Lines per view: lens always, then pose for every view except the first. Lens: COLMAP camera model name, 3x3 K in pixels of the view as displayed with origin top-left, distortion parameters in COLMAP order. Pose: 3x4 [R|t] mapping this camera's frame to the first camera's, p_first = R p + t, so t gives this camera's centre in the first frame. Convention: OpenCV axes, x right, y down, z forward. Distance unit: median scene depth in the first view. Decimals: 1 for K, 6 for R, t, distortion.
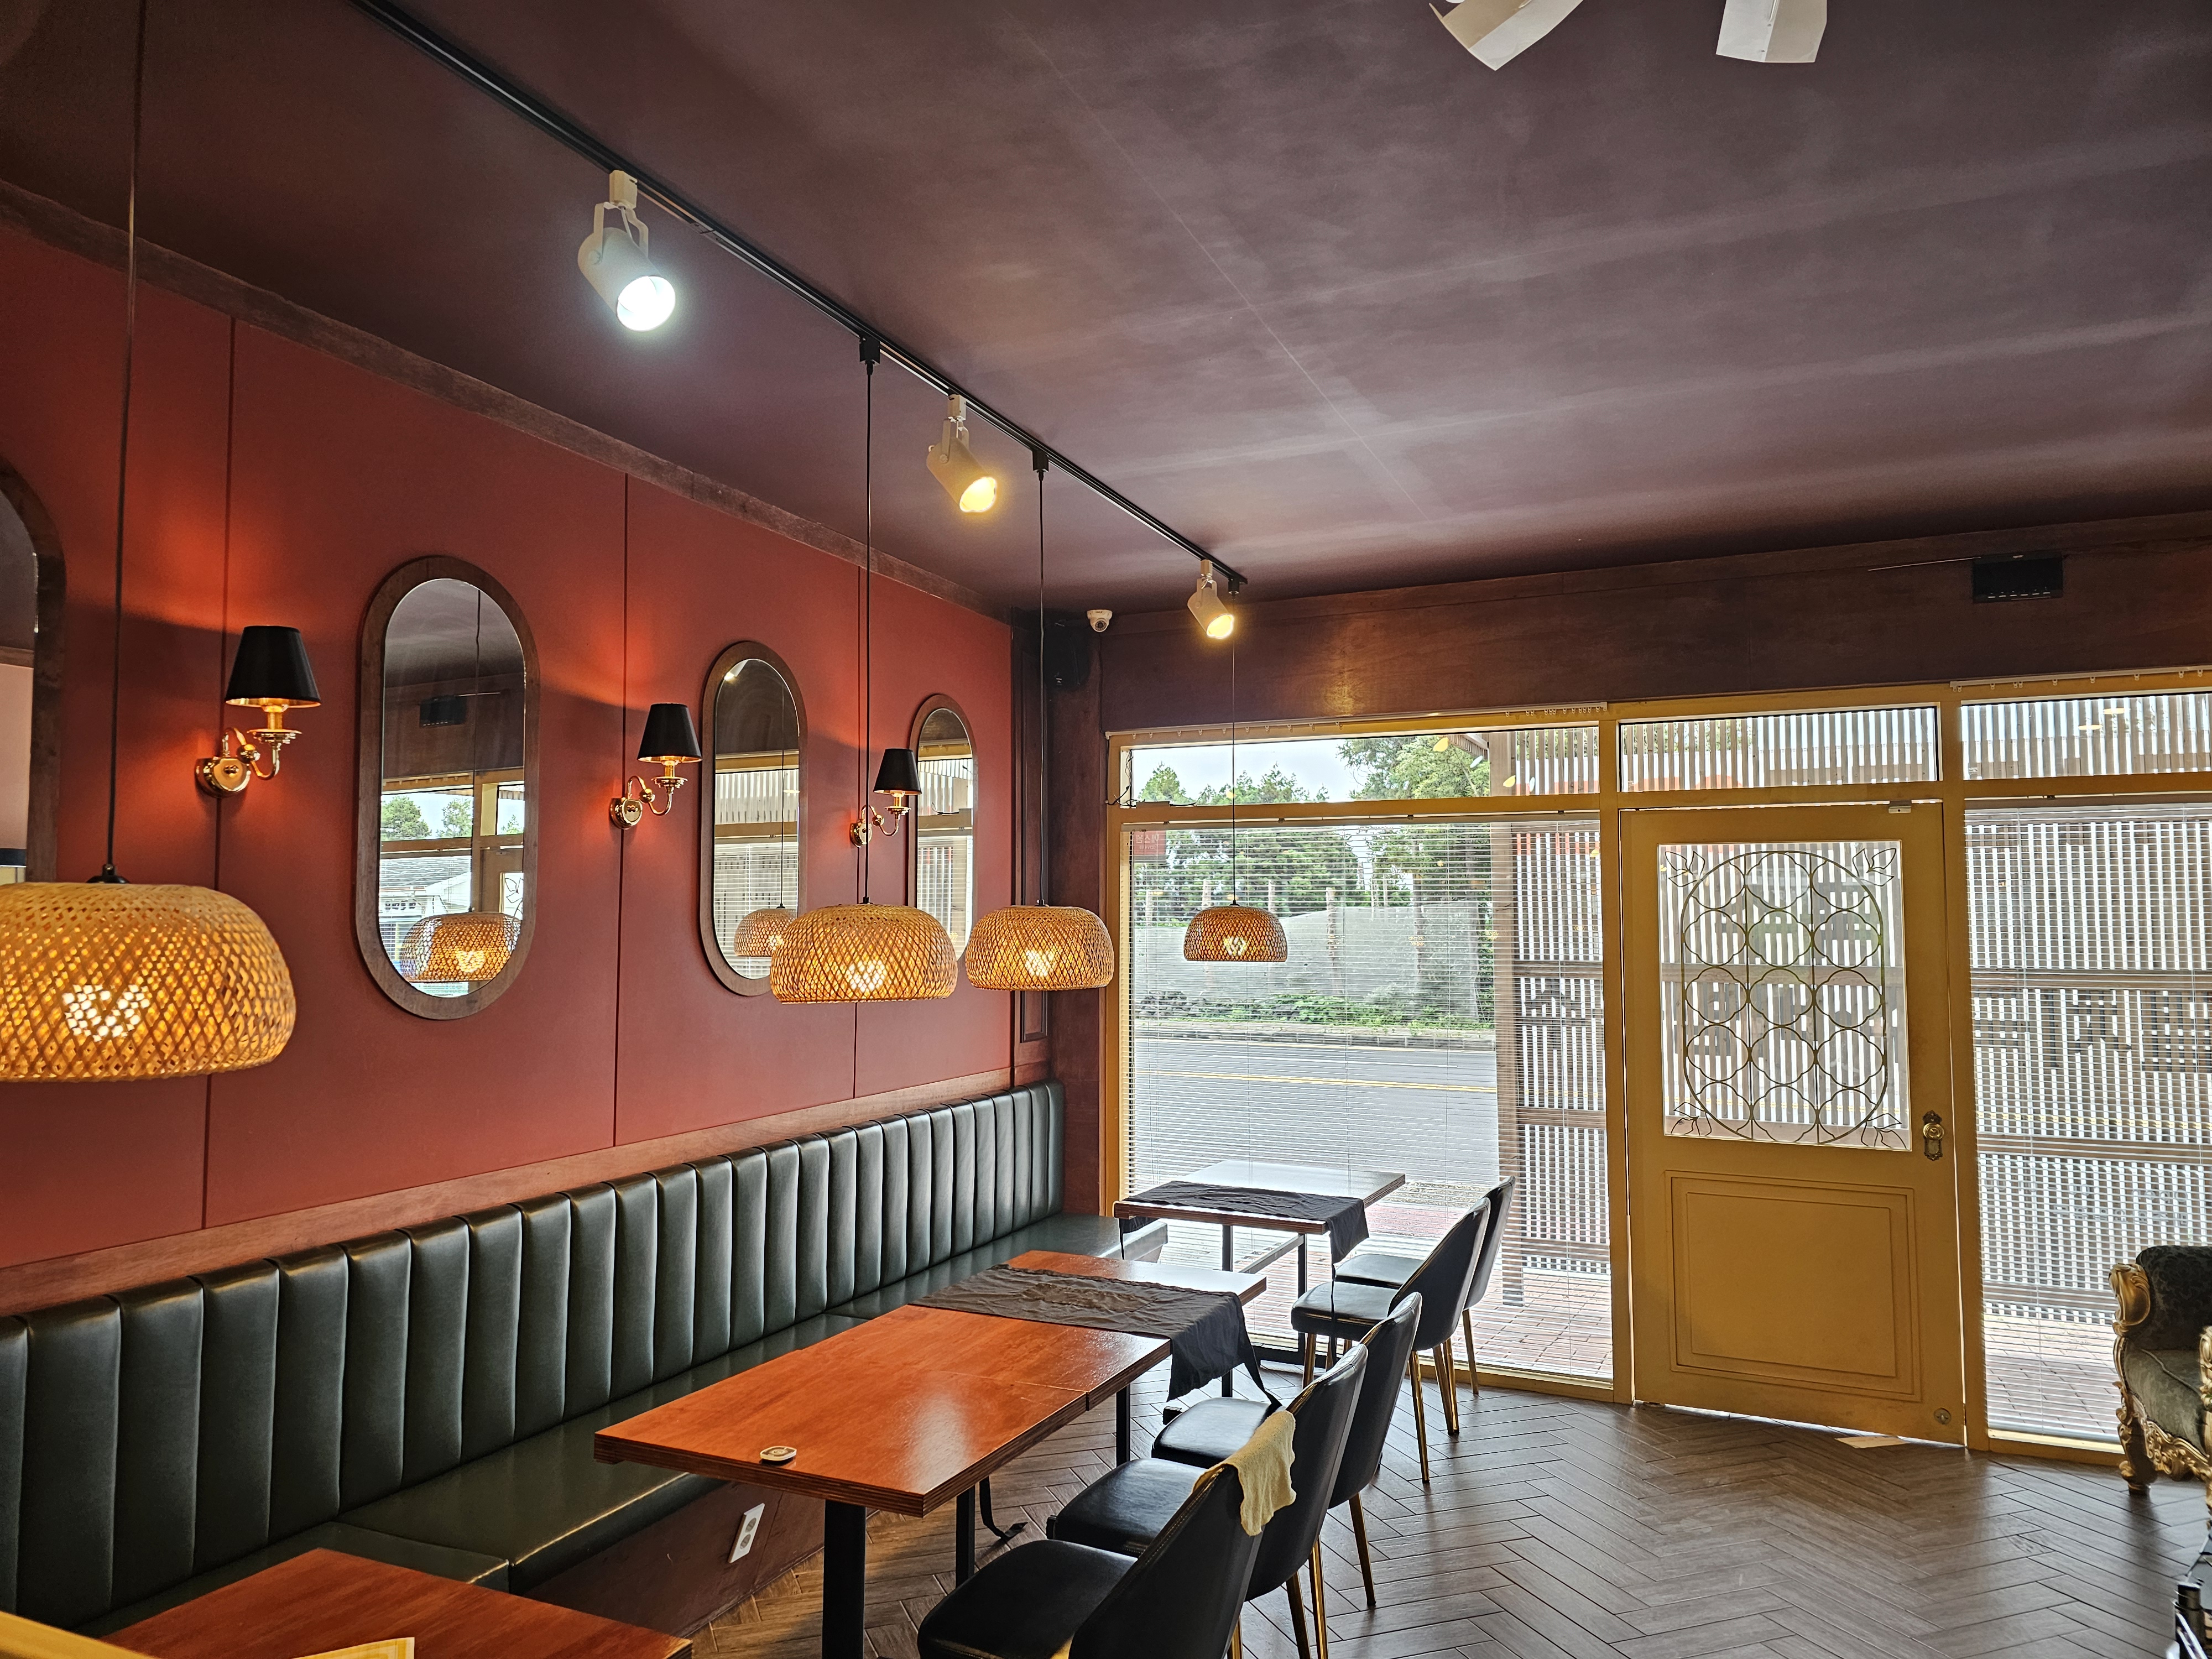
lens RADIAL K [[1463.9, 0, 1105.5], [0, 1463.9, 822.4], [0, 0, 1]] dist [0.060603, -0.037196]
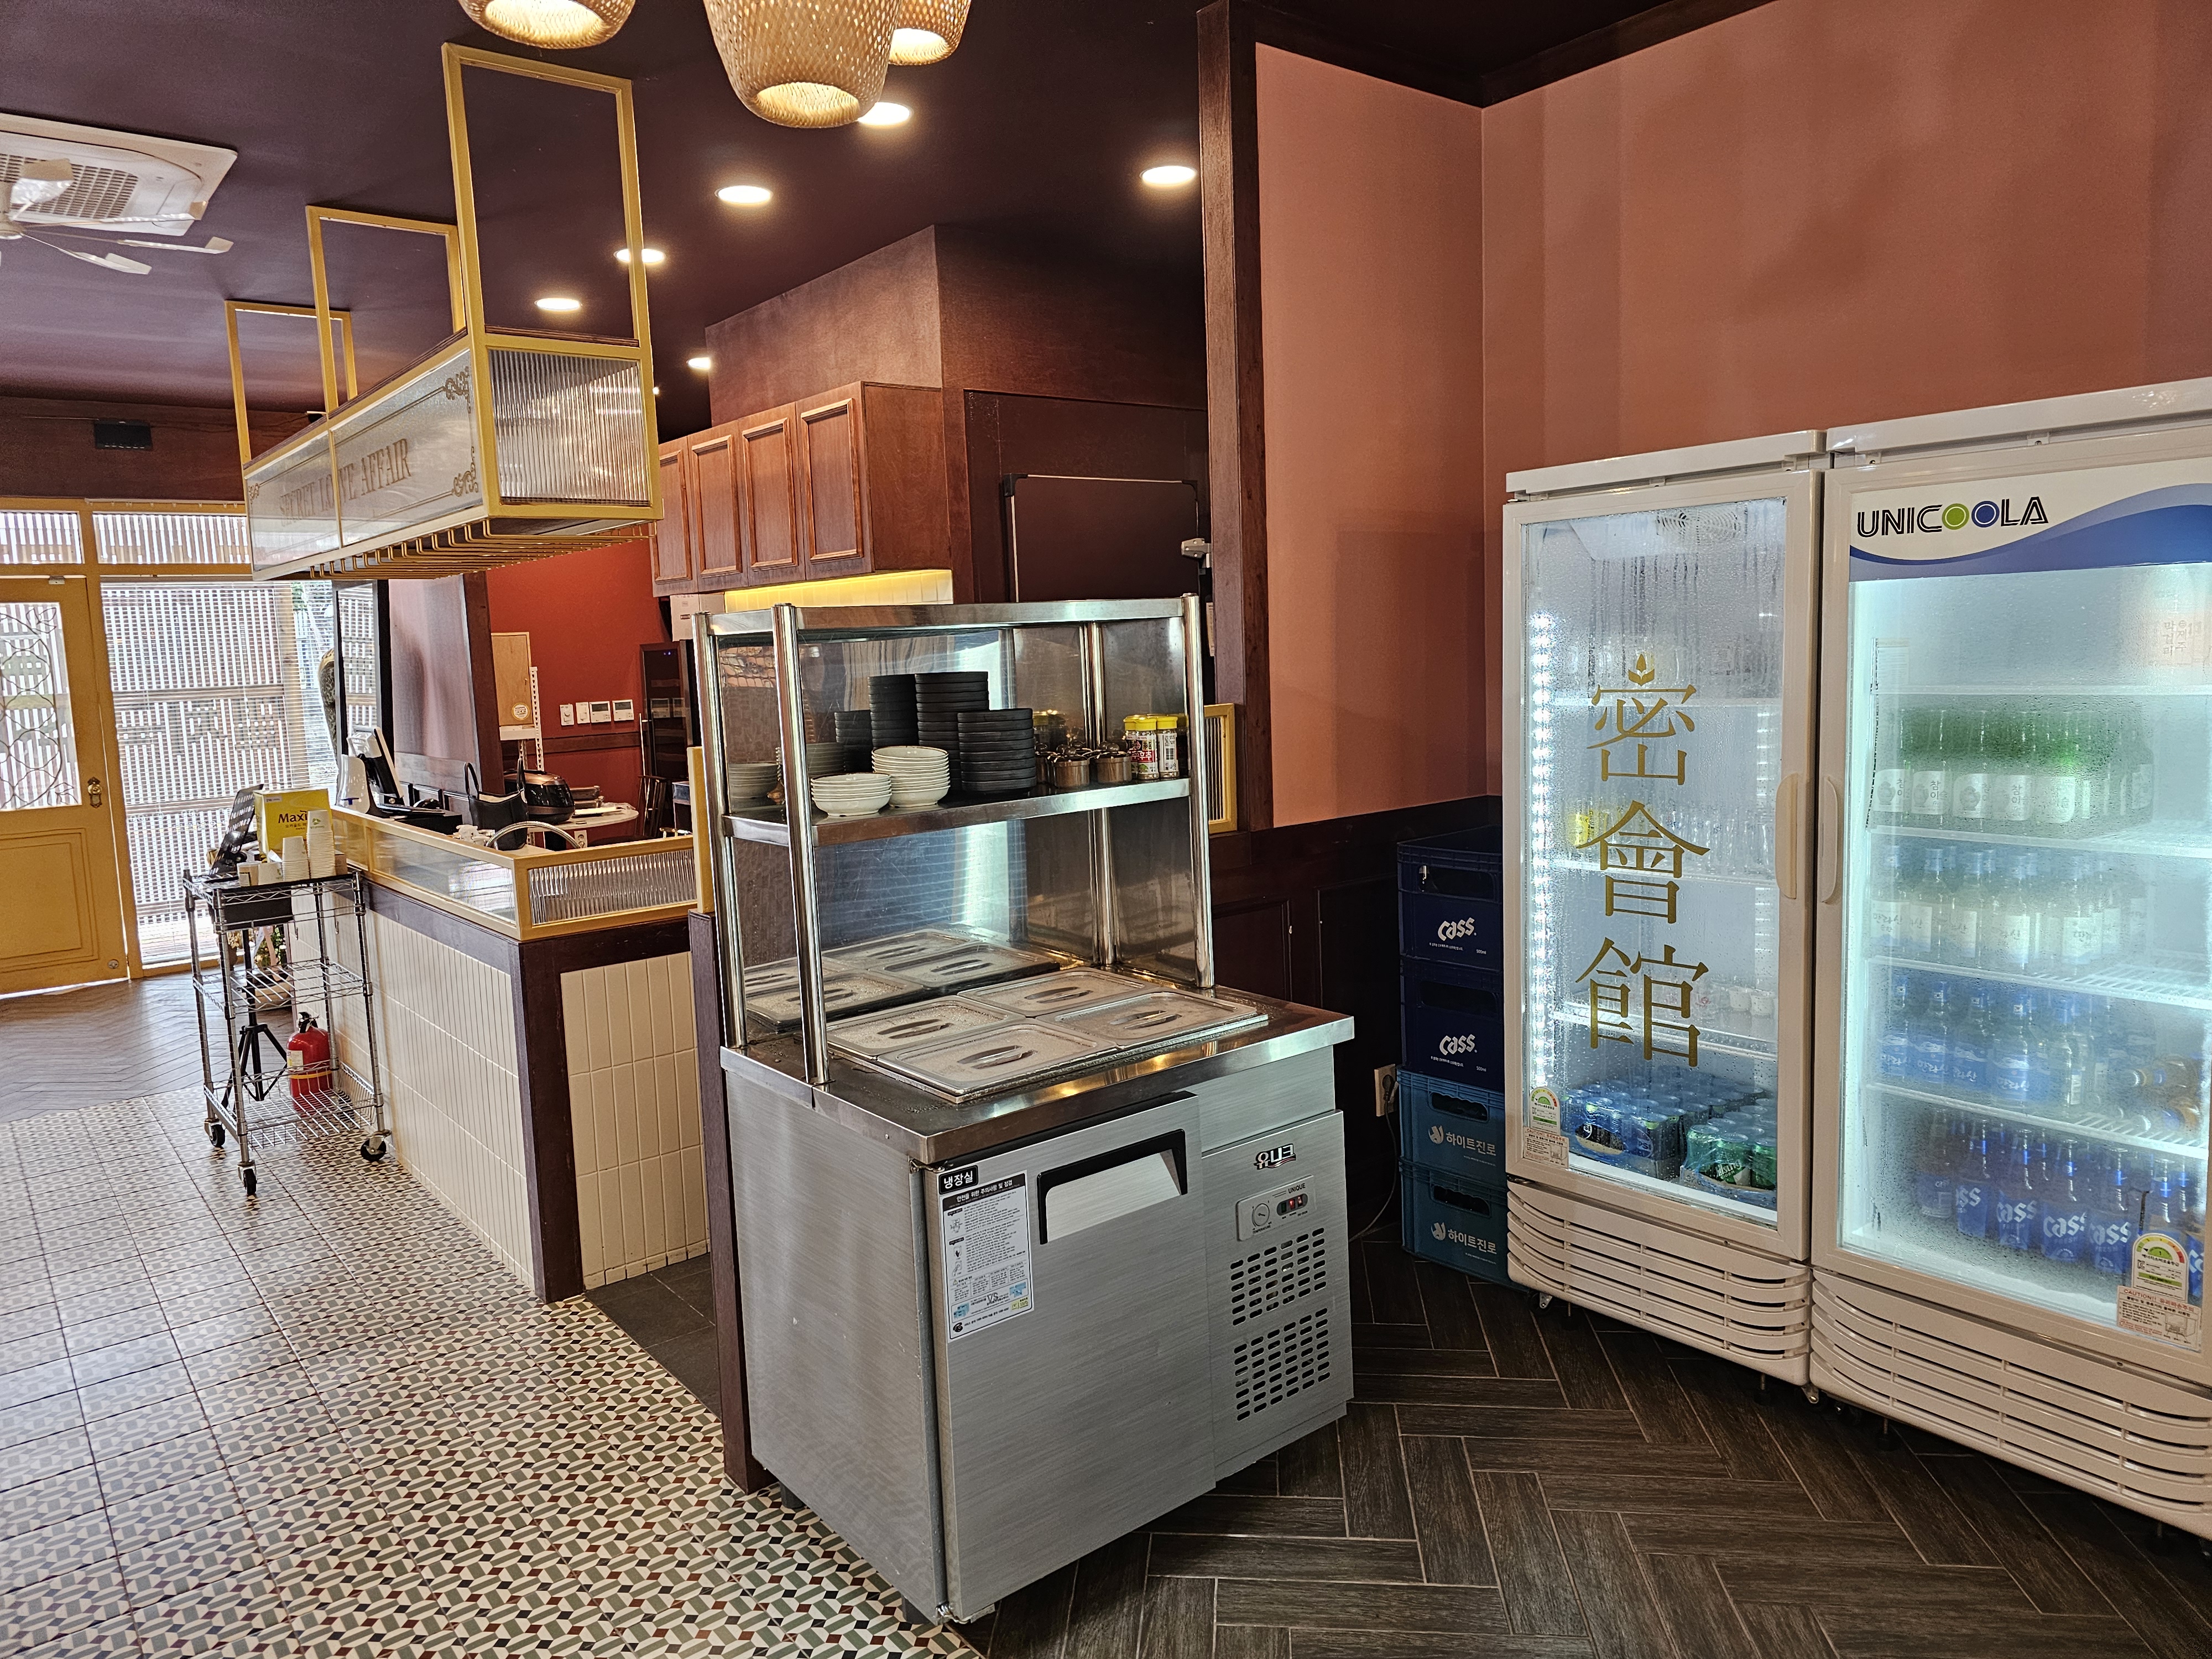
lens RADIAL K [[1463.9, 0, 1081.2], [0, 1463.9, 779.3], [0, 0, 1]] dist [0.060603, -0.037196]
pose [[0.463685, -0.108910, 0.879281, -0.312065], [-0.008893, 0.991794, 0.127536, -0.012399], [-0.885955, -0.066956, 0.458912, -0.582207]]
